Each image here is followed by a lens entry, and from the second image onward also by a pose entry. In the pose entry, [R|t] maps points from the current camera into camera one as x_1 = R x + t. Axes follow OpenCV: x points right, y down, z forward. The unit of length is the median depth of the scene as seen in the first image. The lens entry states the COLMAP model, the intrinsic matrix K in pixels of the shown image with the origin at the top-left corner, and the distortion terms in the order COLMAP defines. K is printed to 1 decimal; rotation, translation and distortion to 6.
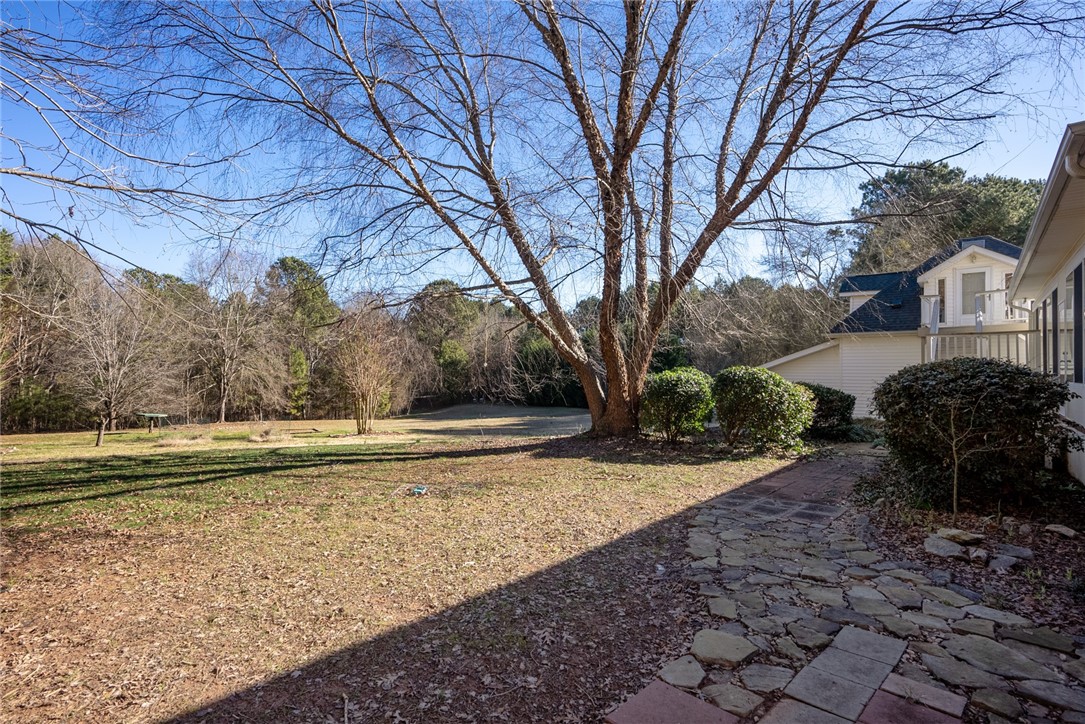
lens RADIAL K [[497.0, 0, 539.3], [0, 497.0, 363.9], [0, 0, 1]] dist [-0.006396, 0.000841]
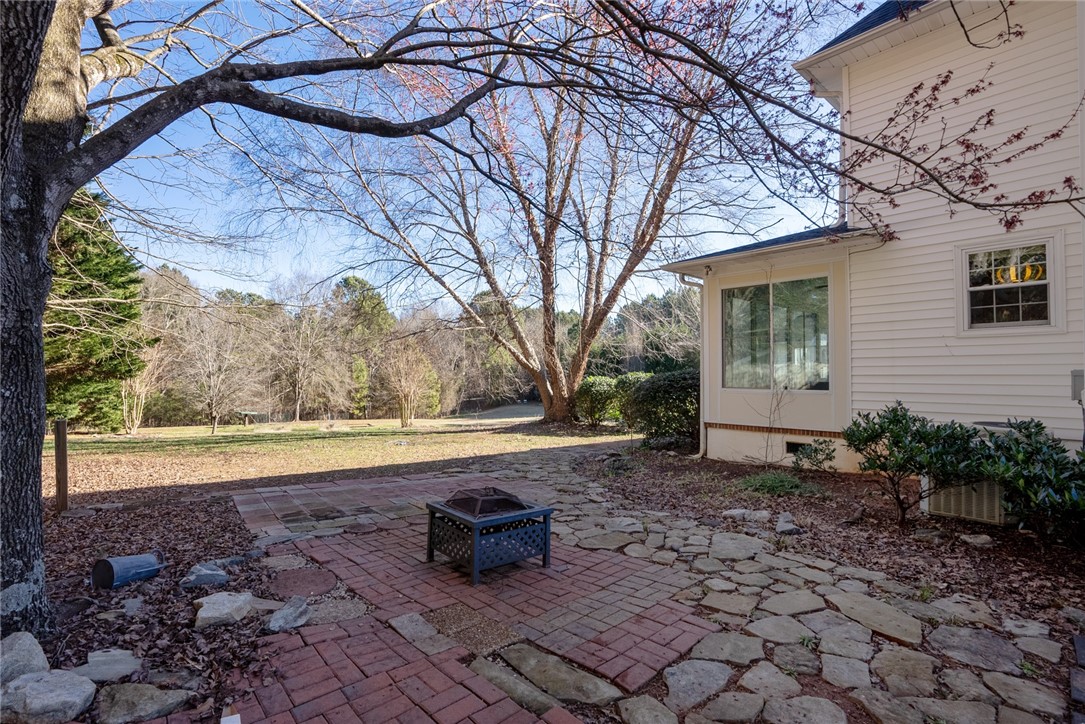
lens RADIAL K [[497.0, 0, 539.3], [0, 497.0, 363.9], [0, 0, 1]] dist [-0.006396, 0.000841]
pose [[0.993557, -0.013360, -0.112544, 0.076357], [0.012831, 0.999903, -0.005424, -0.004285], [0.112605, 0.003945, 0.993632, -0.125226]]
